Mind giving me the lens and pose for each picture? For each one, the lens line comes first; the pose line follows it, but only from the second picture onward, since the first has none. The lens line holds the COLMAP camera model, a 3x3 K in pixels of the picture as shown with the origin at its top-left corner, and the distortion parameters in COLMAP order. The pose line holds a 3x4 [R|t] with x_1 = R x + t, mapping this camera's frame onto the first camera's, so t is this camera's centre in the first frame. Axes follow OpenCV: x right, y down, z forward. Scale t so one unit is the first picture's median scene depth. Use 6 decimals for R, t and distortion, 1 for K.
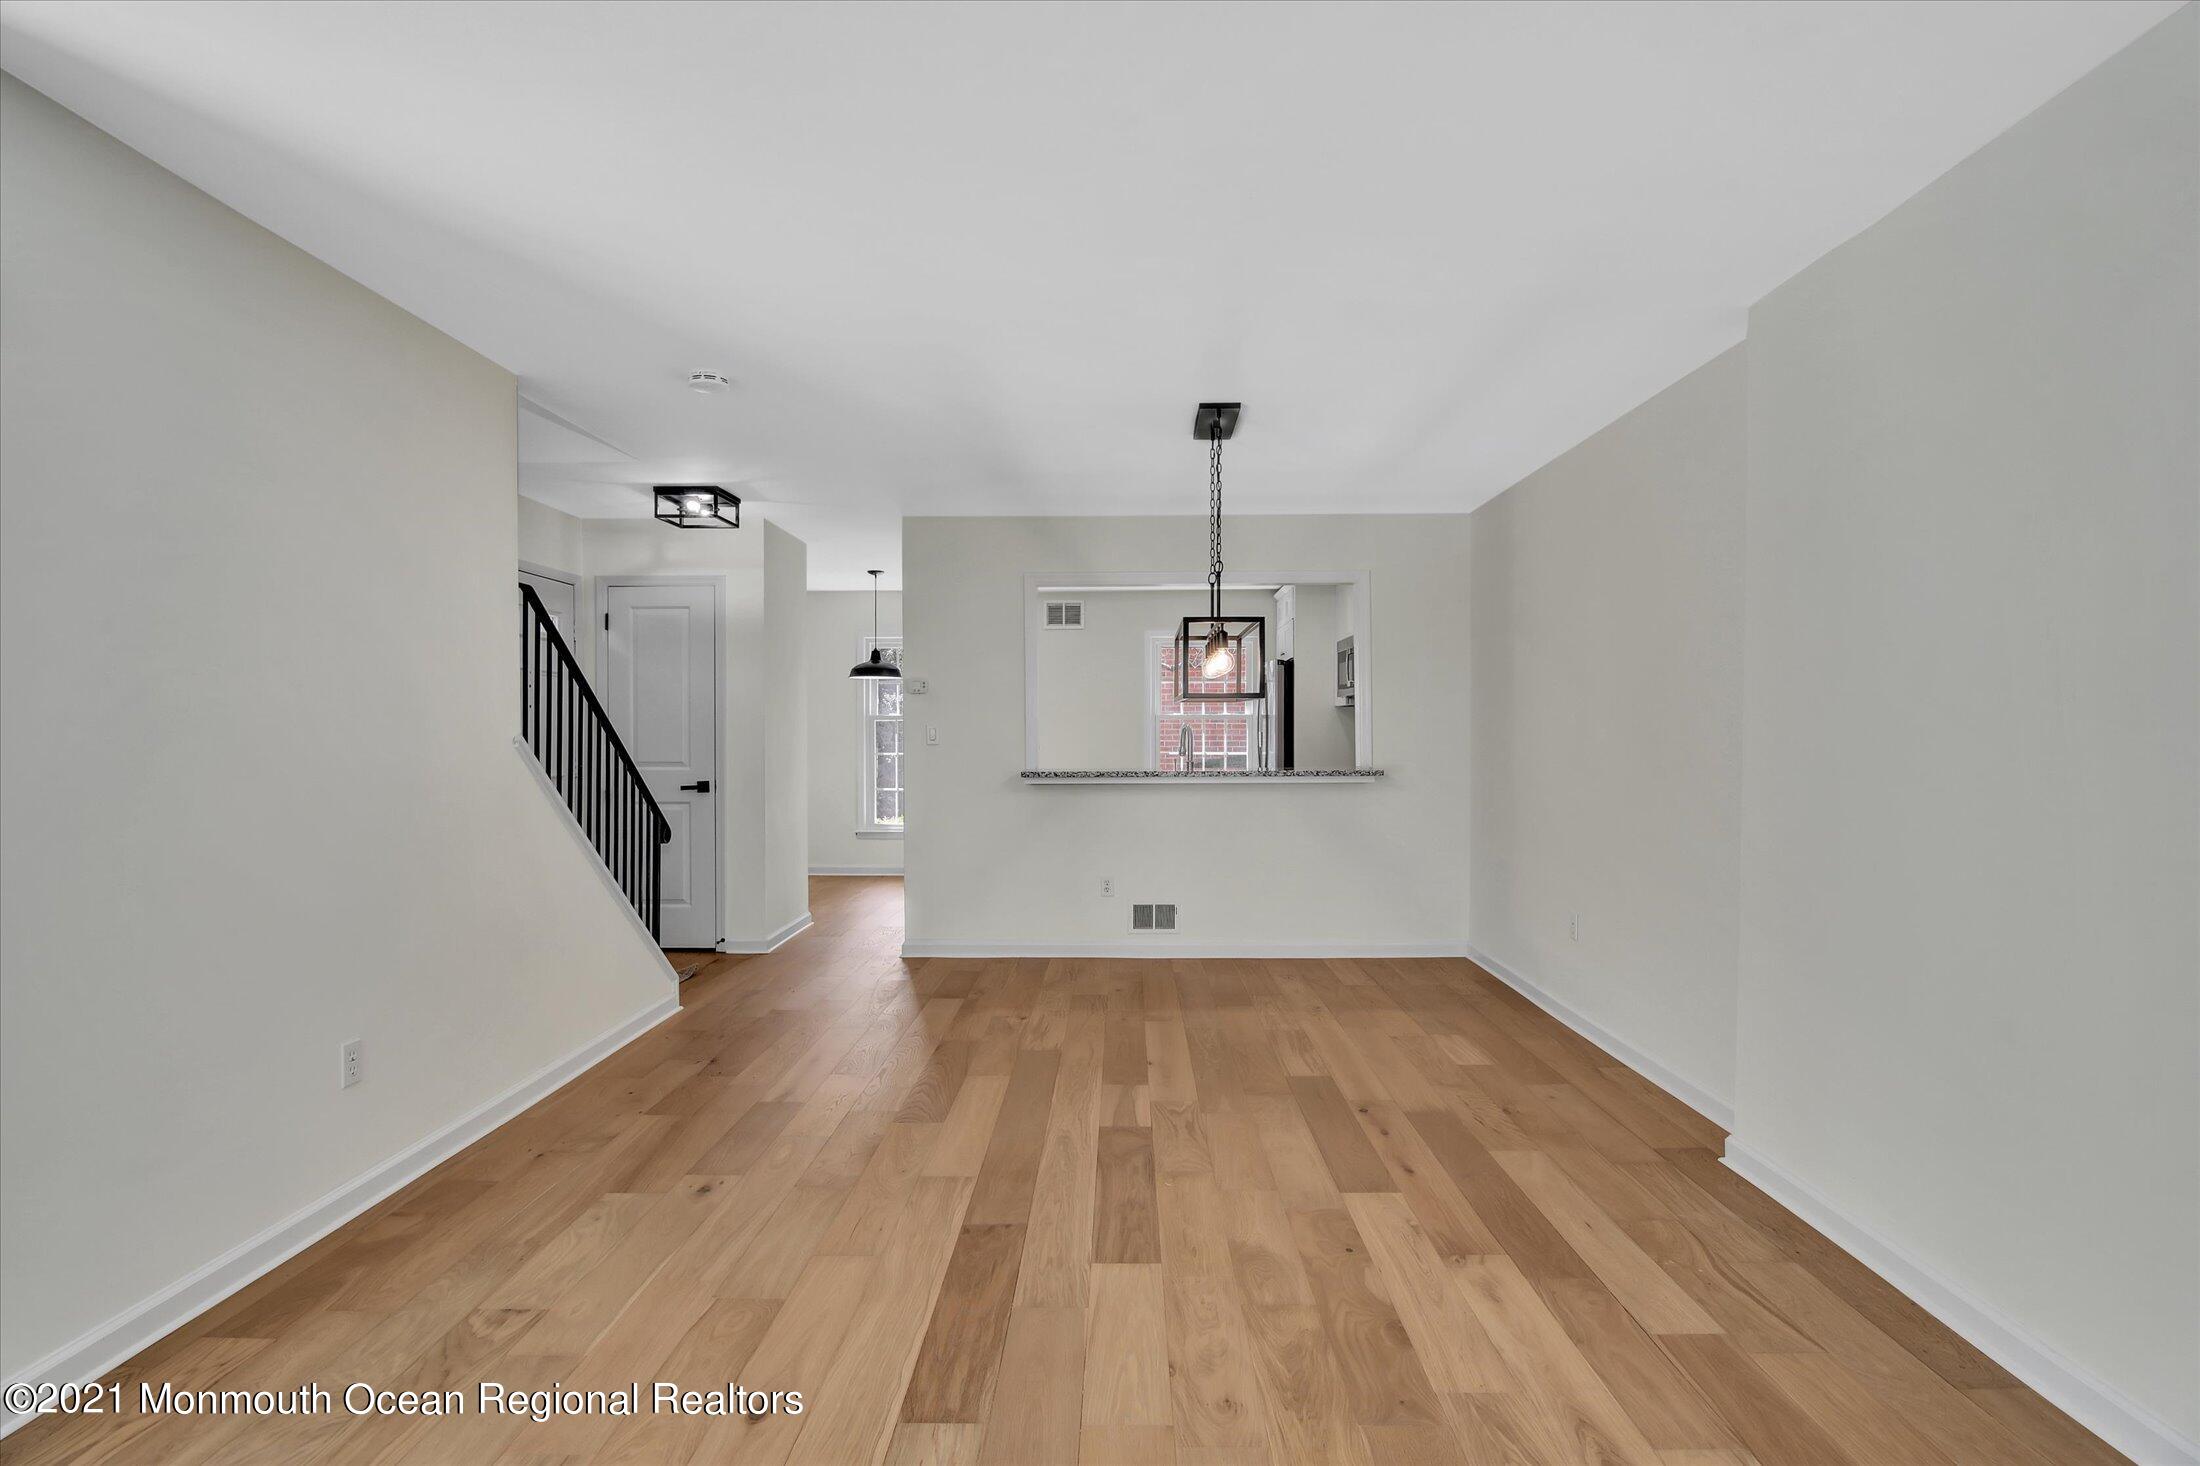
lens RADIAL K [[1097.0, 0, 1126.8], [0, 1097.0, 757.4], [0, 0, 1]] dist [-0.017227, -0.000972]
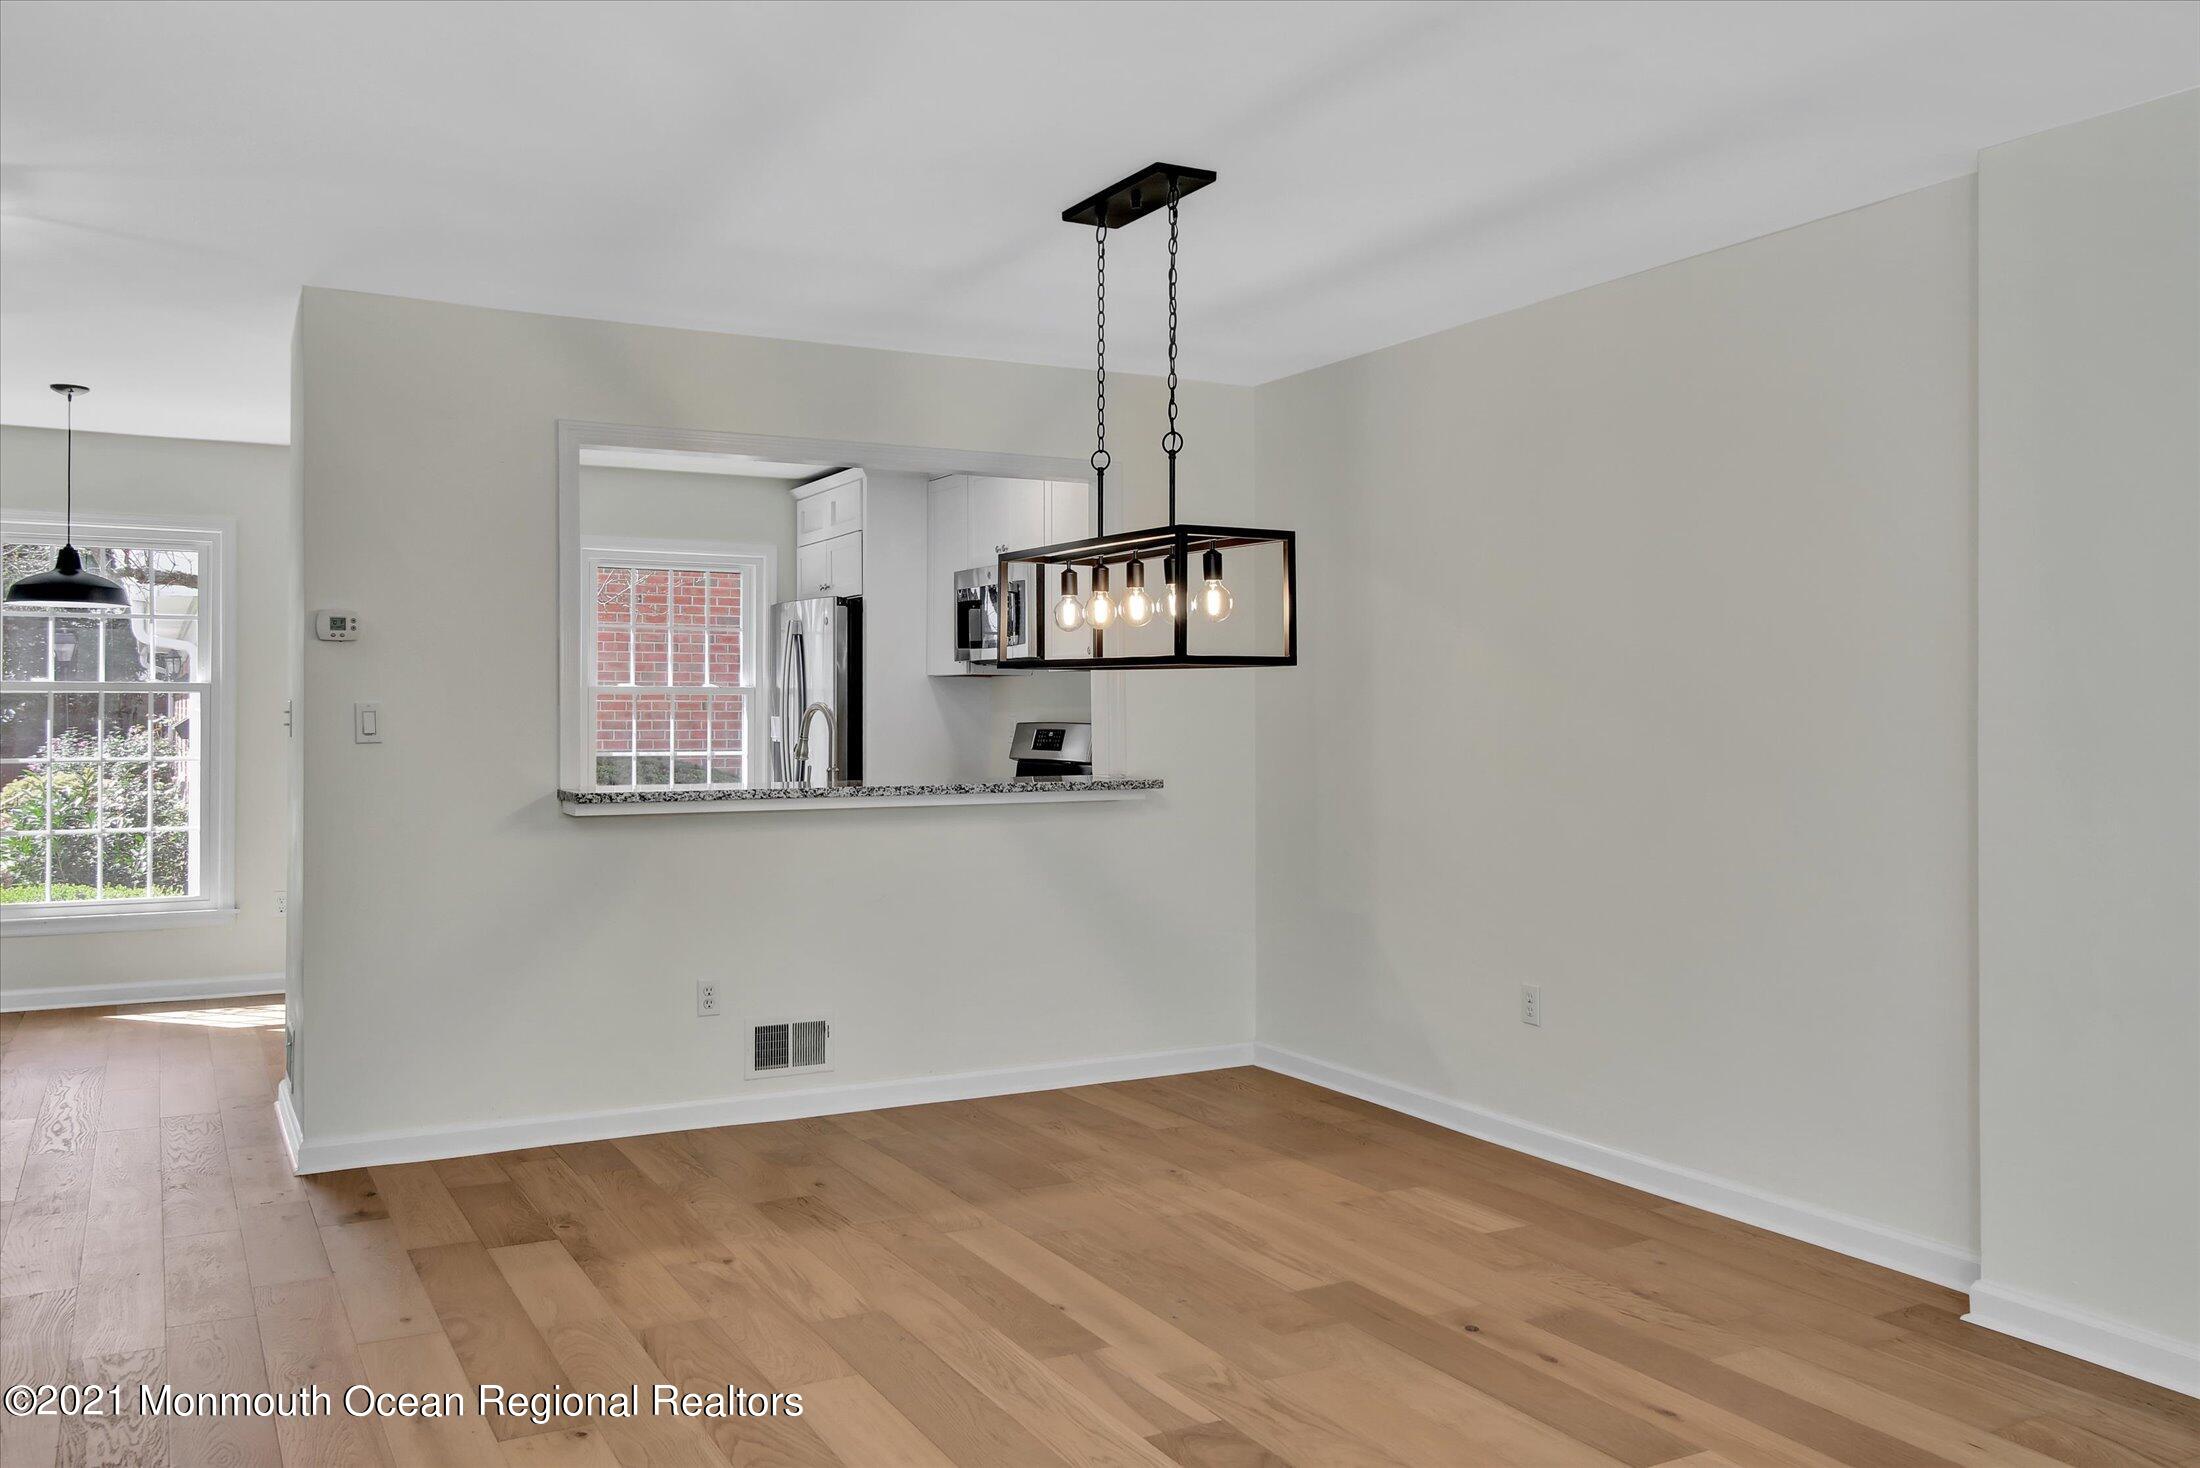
lens RADIAL K [[1734.9, 0, 1105.0], [0, 1734.9, 718.2], [0, 0, 1]] dist [-0.002399, 0.015368]
pose [[0.876407, 0.002032, 0.481567, -0.423631], [0.008018, 0.999791, -0.018811, -0.008236], [-0.481504, 0.020347, 0.876208, 0.215511]]
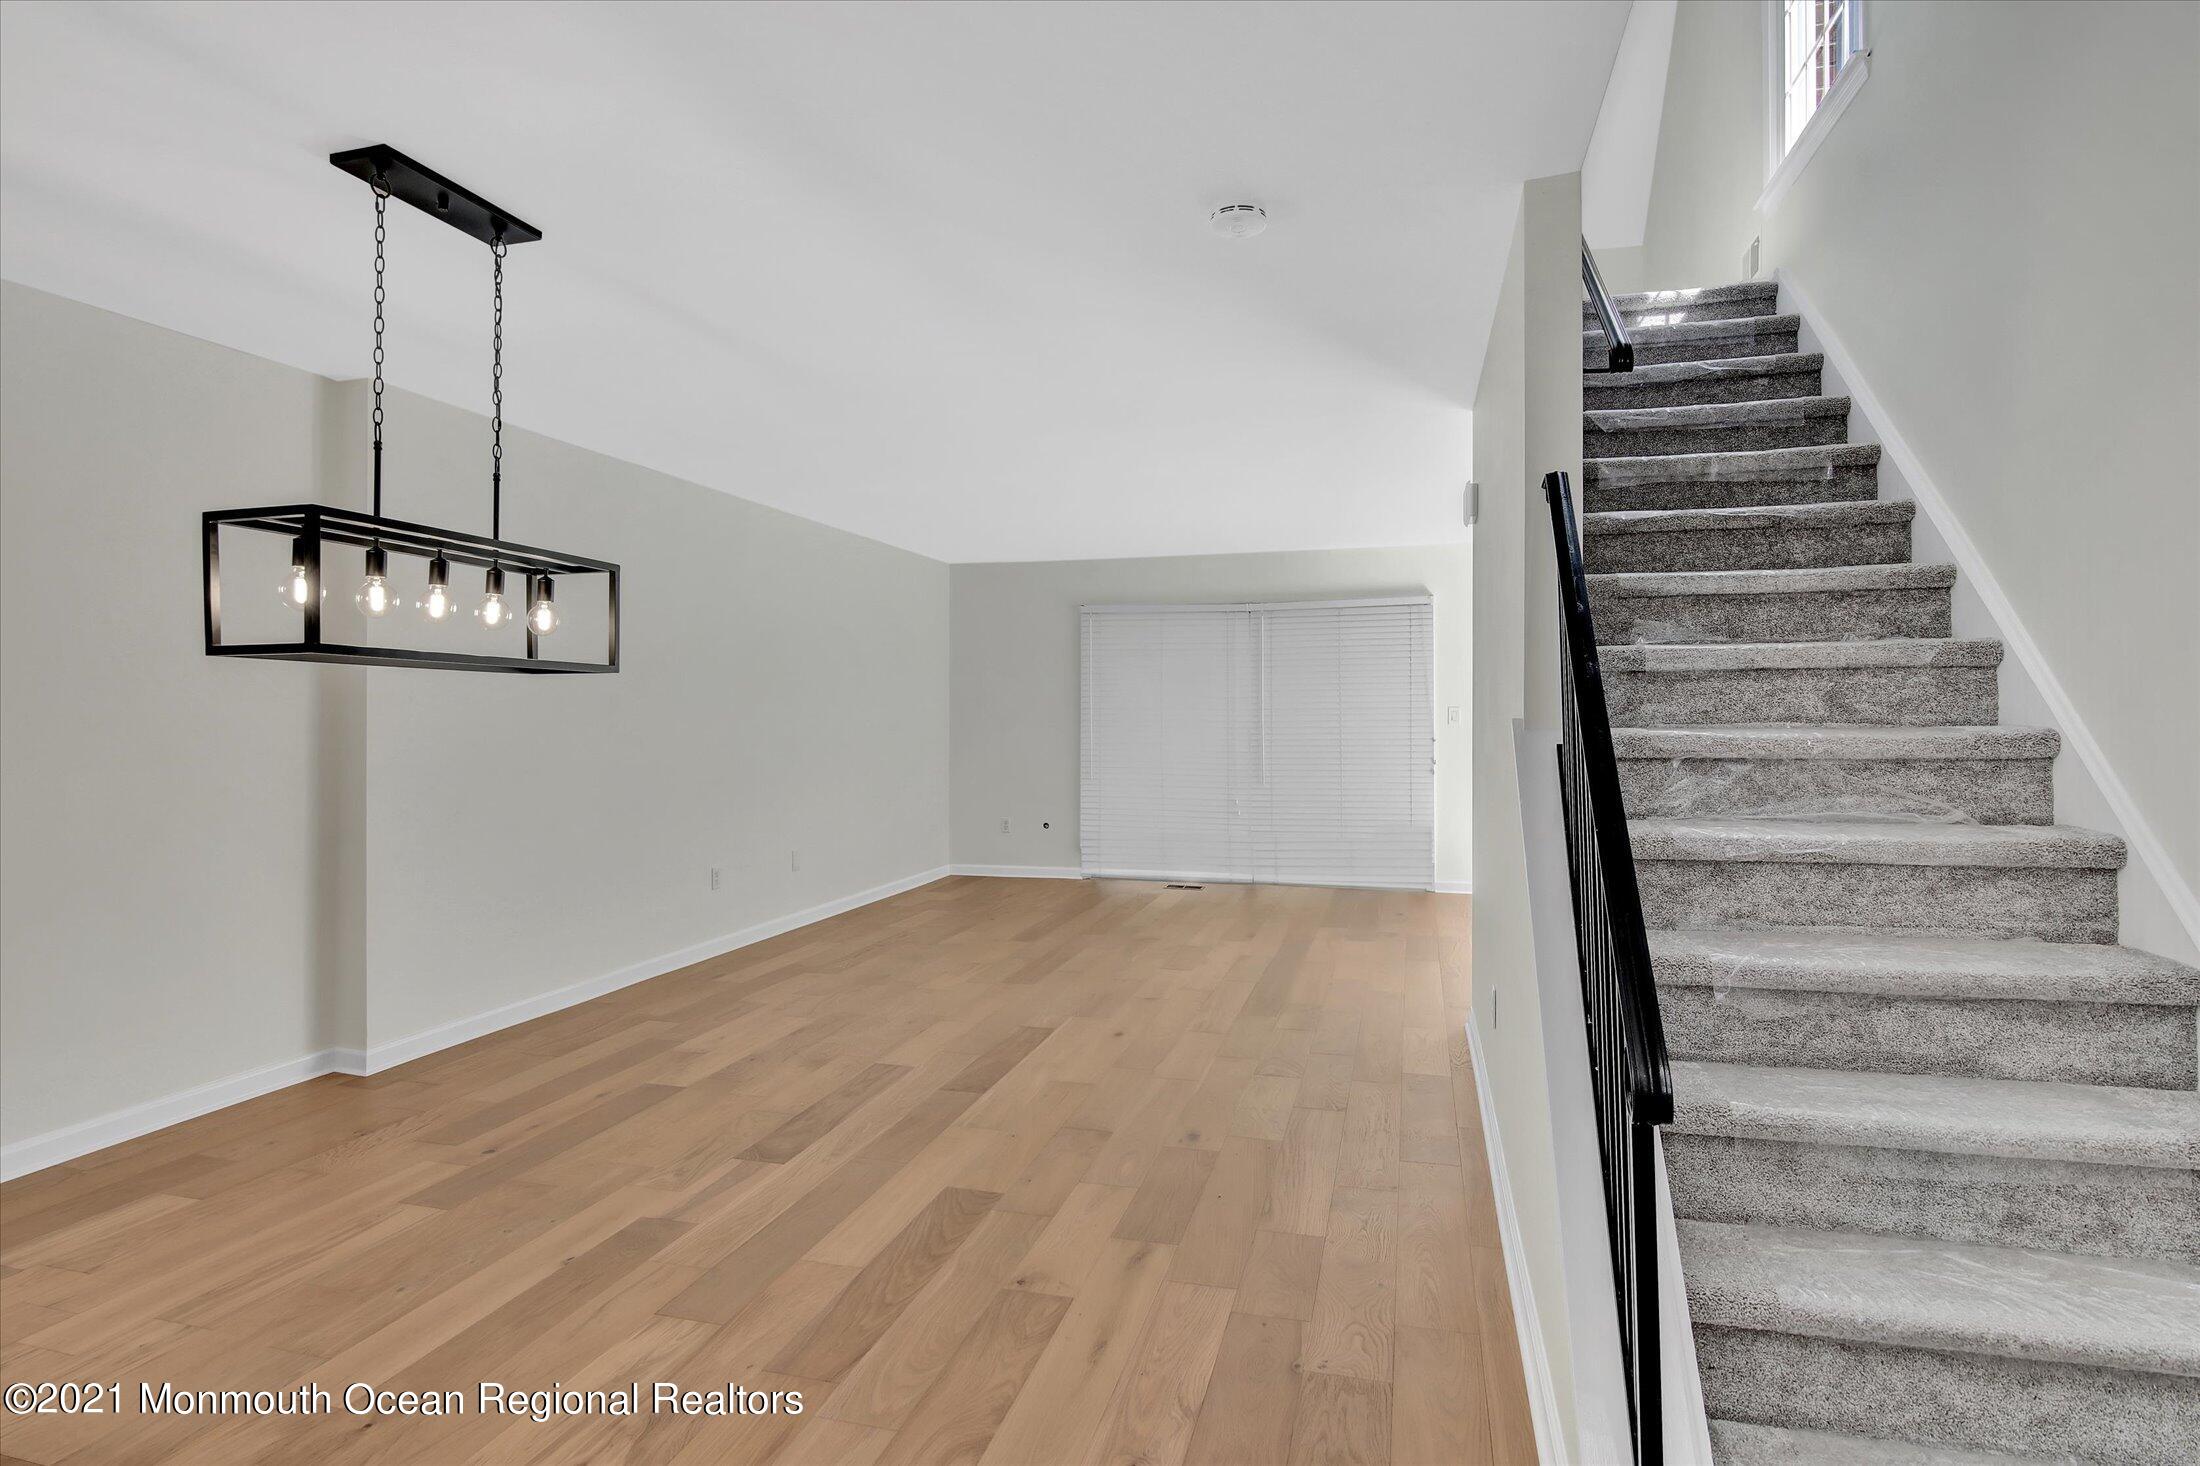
lens RADIAL K [[1159.5, 0, 1087.3], [0, 1159.5, 698.4], [0, 0, 1]] dist [-0.003643, -0.001553]
pose [[-0.962040, 0.006483, 0.272831, -0.472171], [0.009394, 0.999912, 0.009365, -0.040128], [-0.272746, 0.011572, -0.962016, 1.669638]]
